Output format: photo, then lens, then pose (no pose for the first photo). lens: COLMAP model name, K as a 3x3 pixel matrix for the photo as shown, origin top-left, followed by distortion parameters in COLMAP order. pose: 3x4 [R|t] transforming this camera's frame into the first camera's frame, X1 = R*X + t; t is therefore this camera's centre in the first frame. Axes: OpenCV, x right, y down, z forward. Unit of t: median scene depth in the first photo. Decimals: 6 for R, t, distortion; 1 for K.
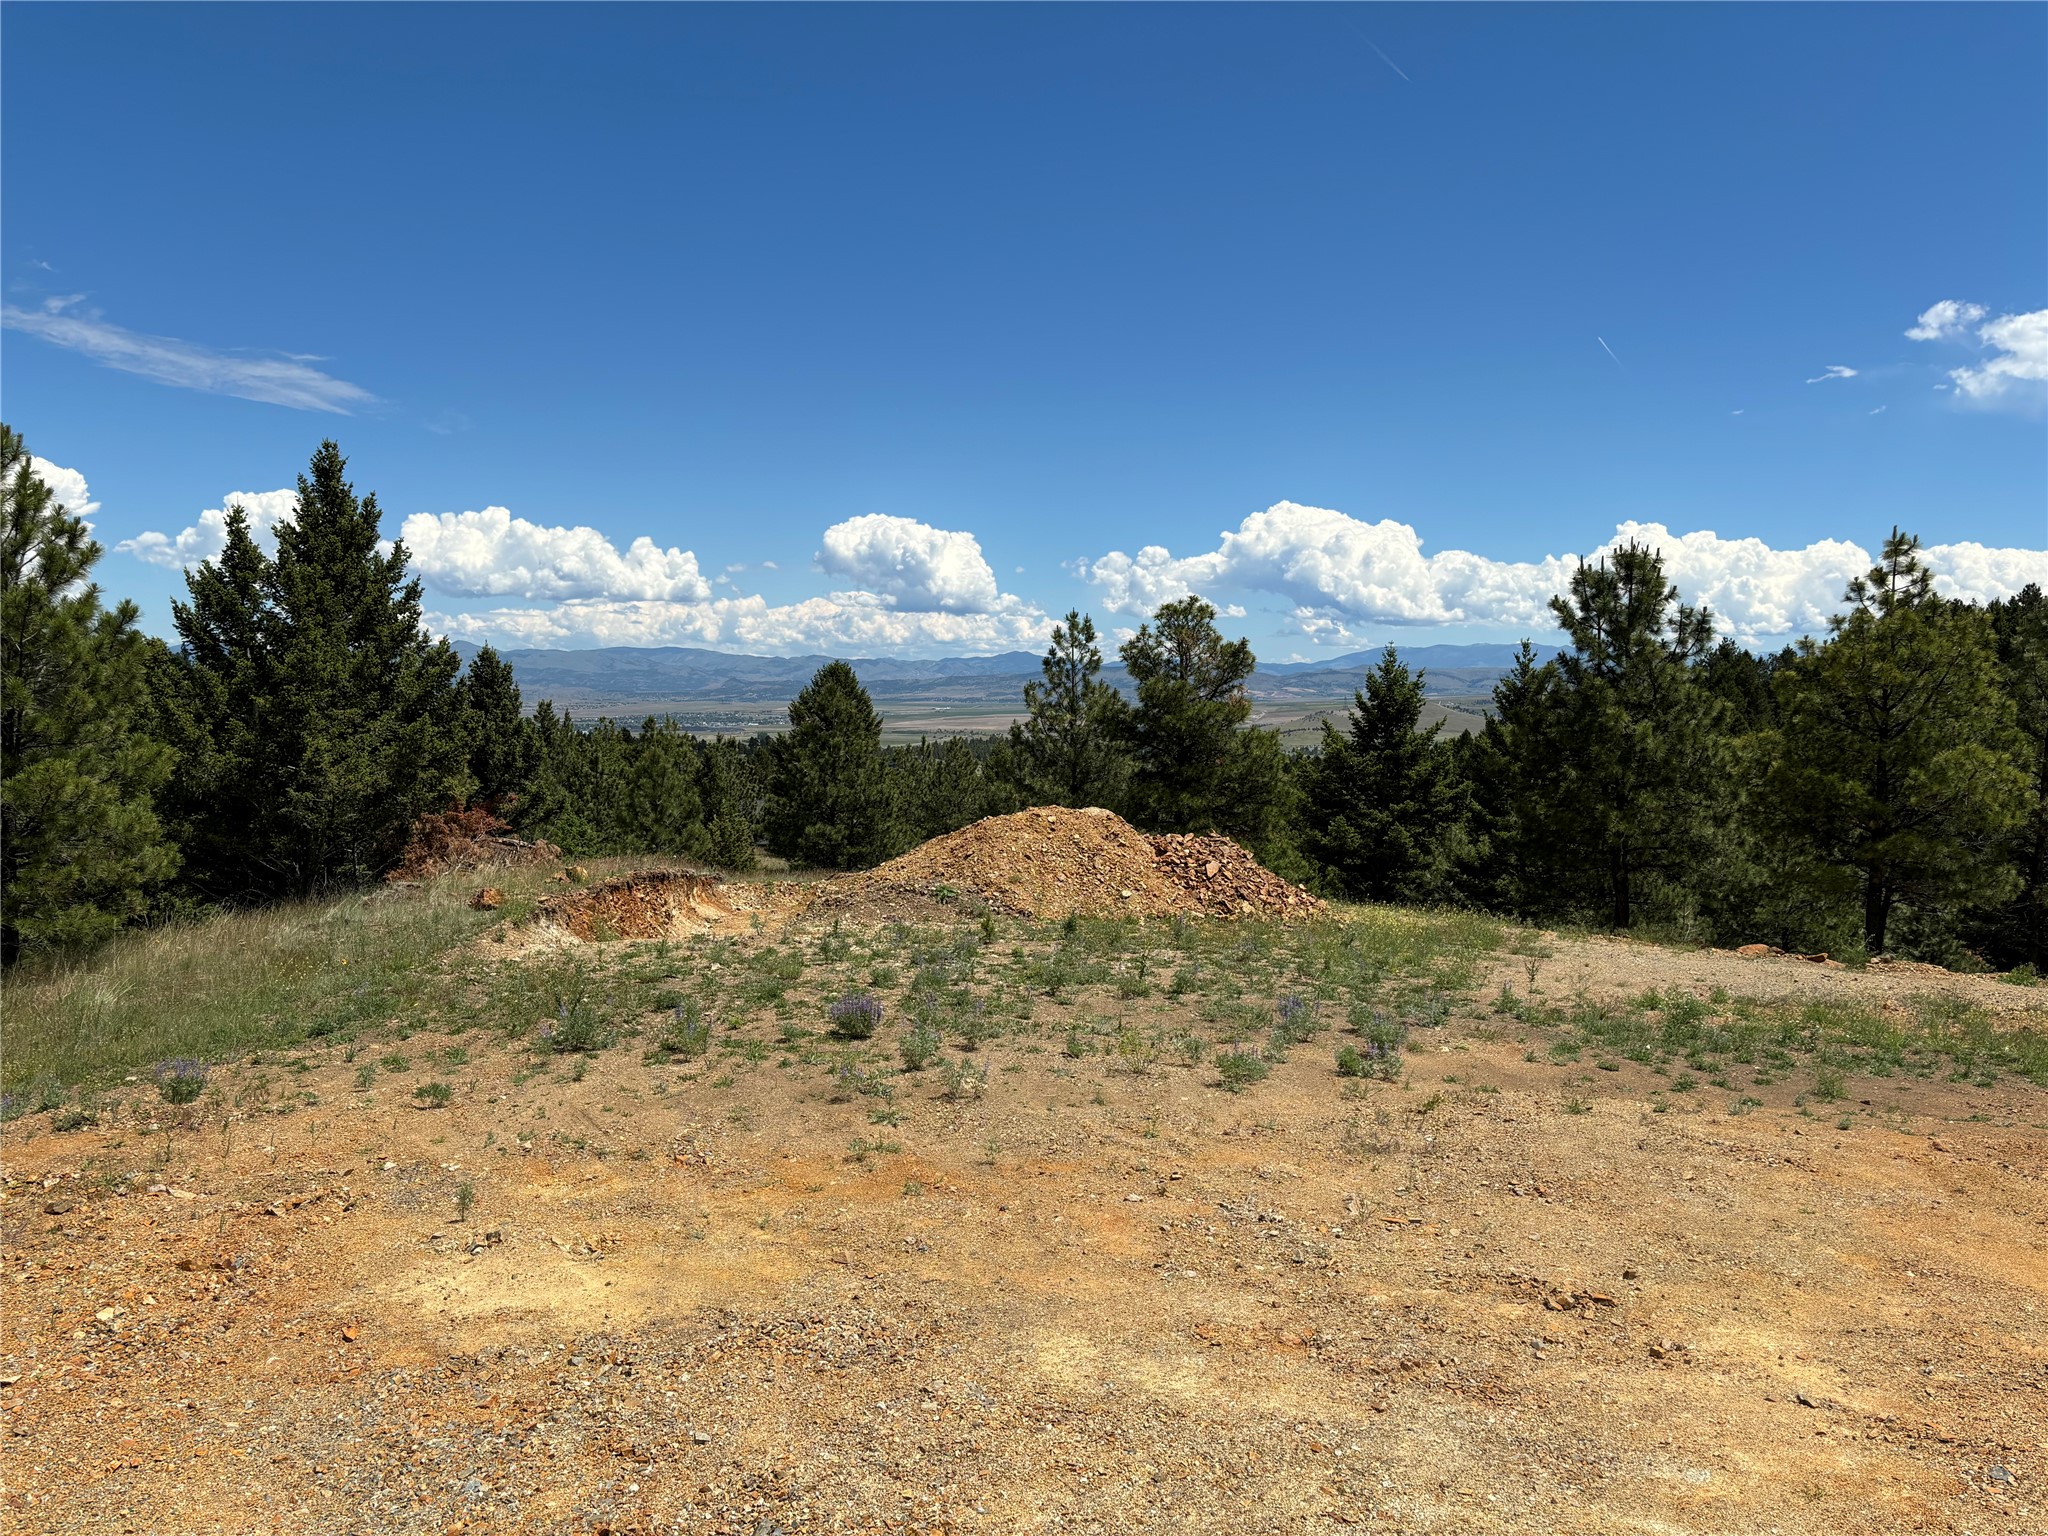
lens RADIAL K [[1554.3, 0, 1022.5], [0, 1554.3, 778.1], [0, 0, 1]] dist [0.060600, -0.054518]
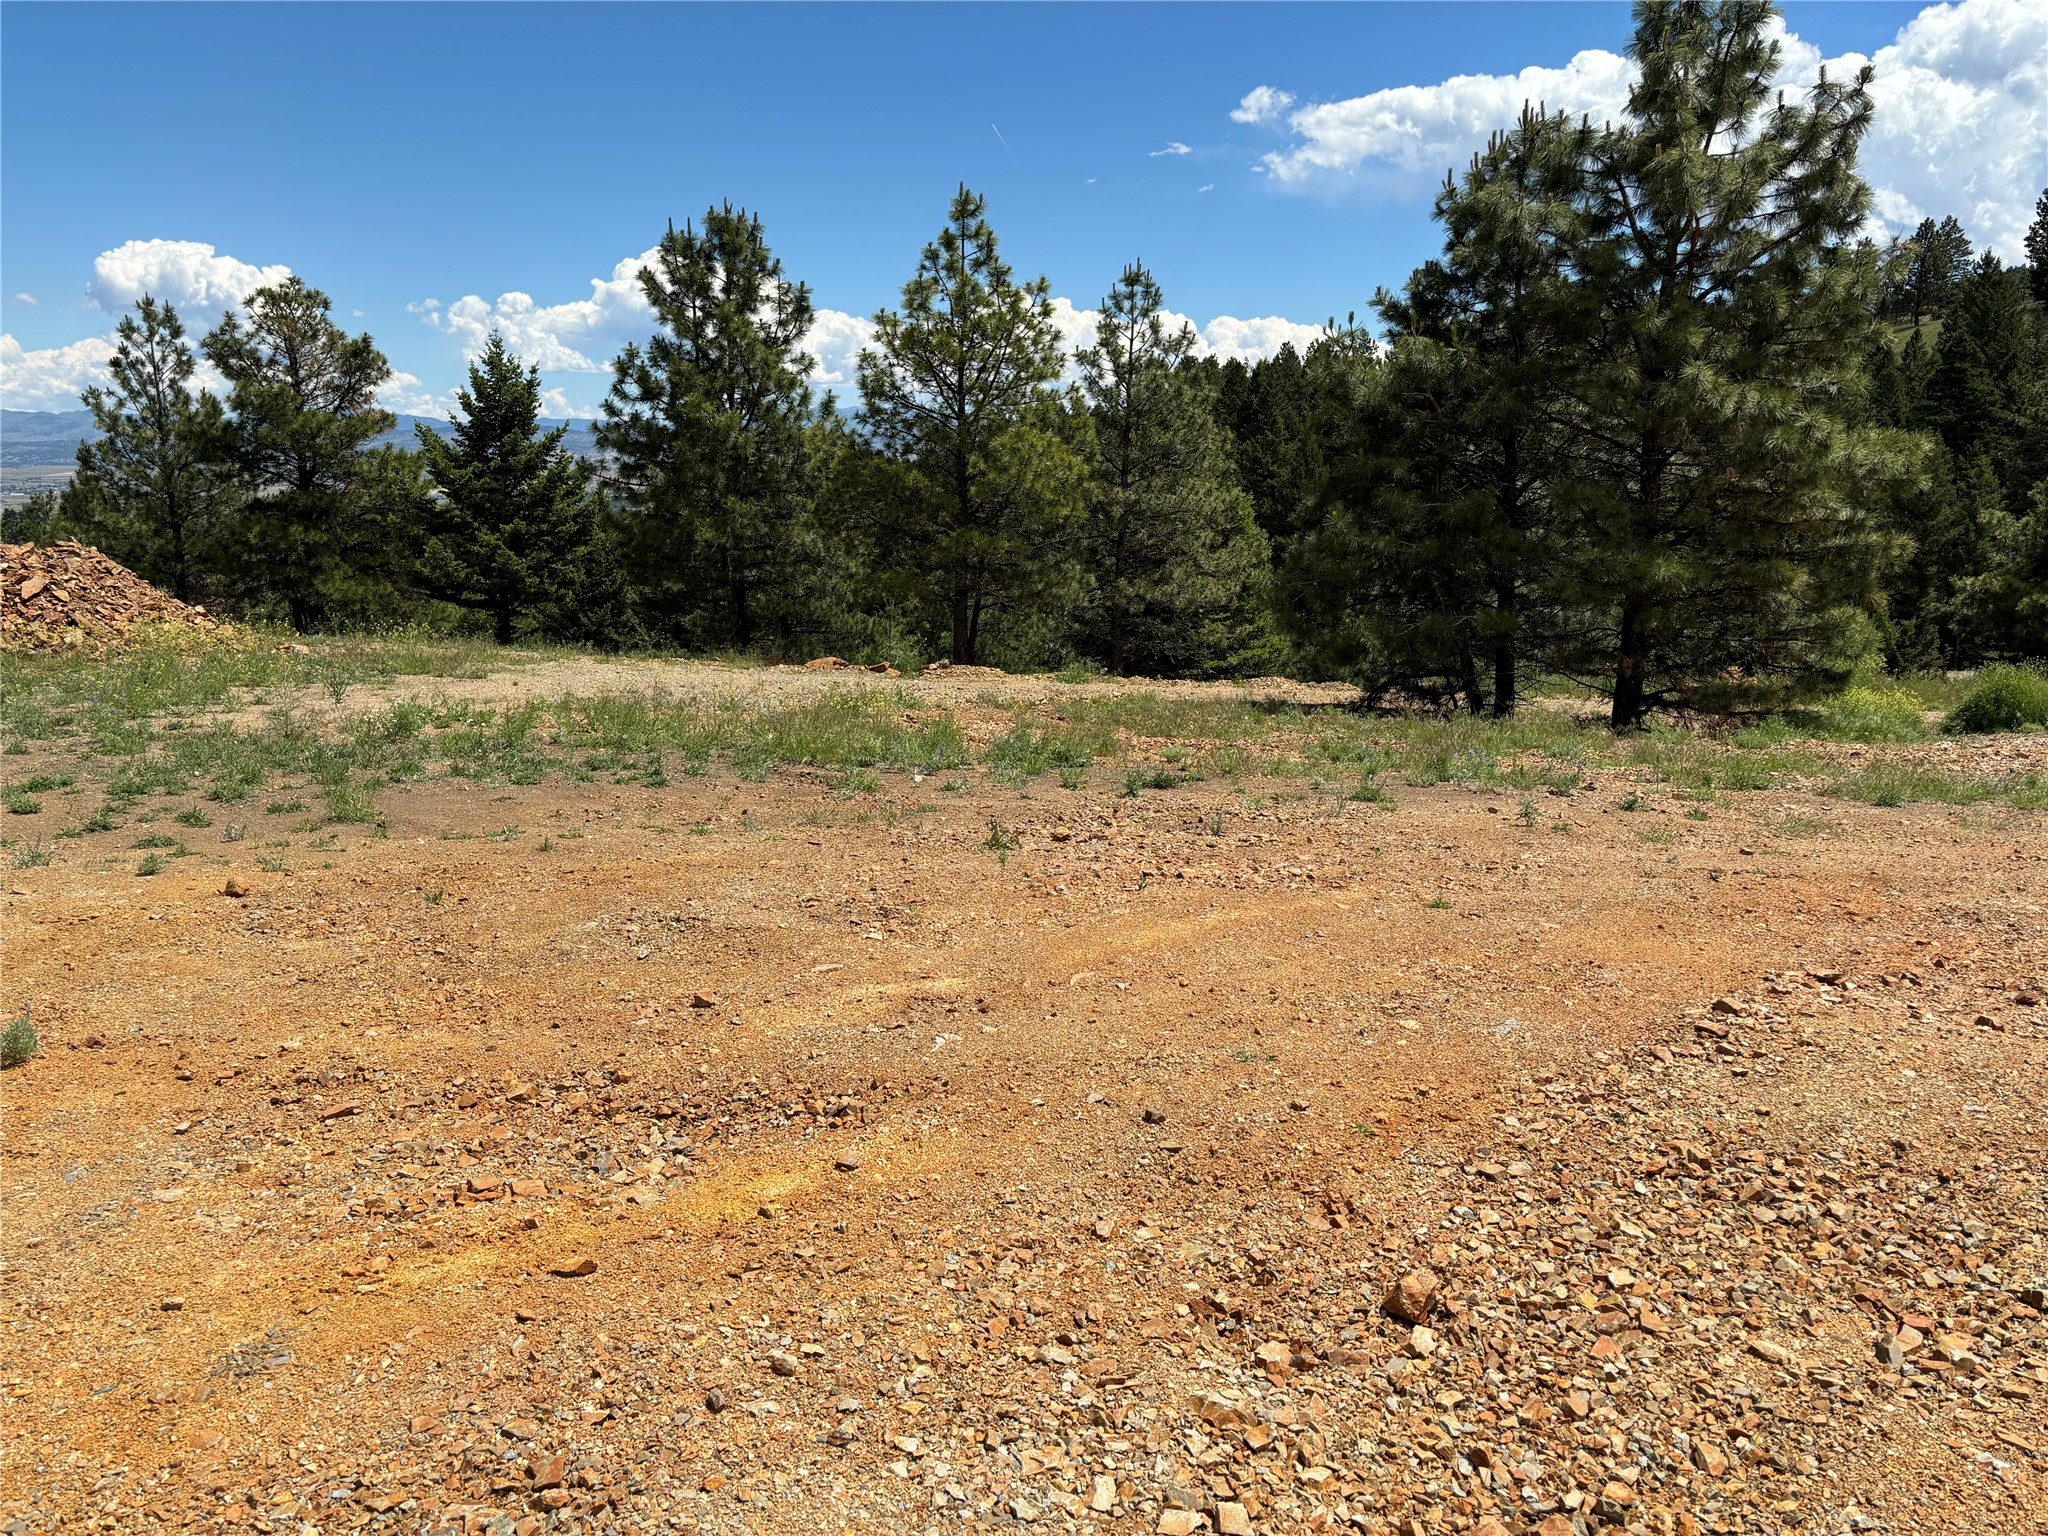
lens RADIAL K [[1554.3, 0, 1022.5], [0, 1554.3, 778.1], [0, 0, 1]] dist [0.060600, -0.054518]
pose [[0.929411, -0.080086, 0.360253, 0.204077], [0.026166, 0.988013, 0.152137, 0.034433], [-0.368119, -0.131971, 0.920365, 0.105501]]
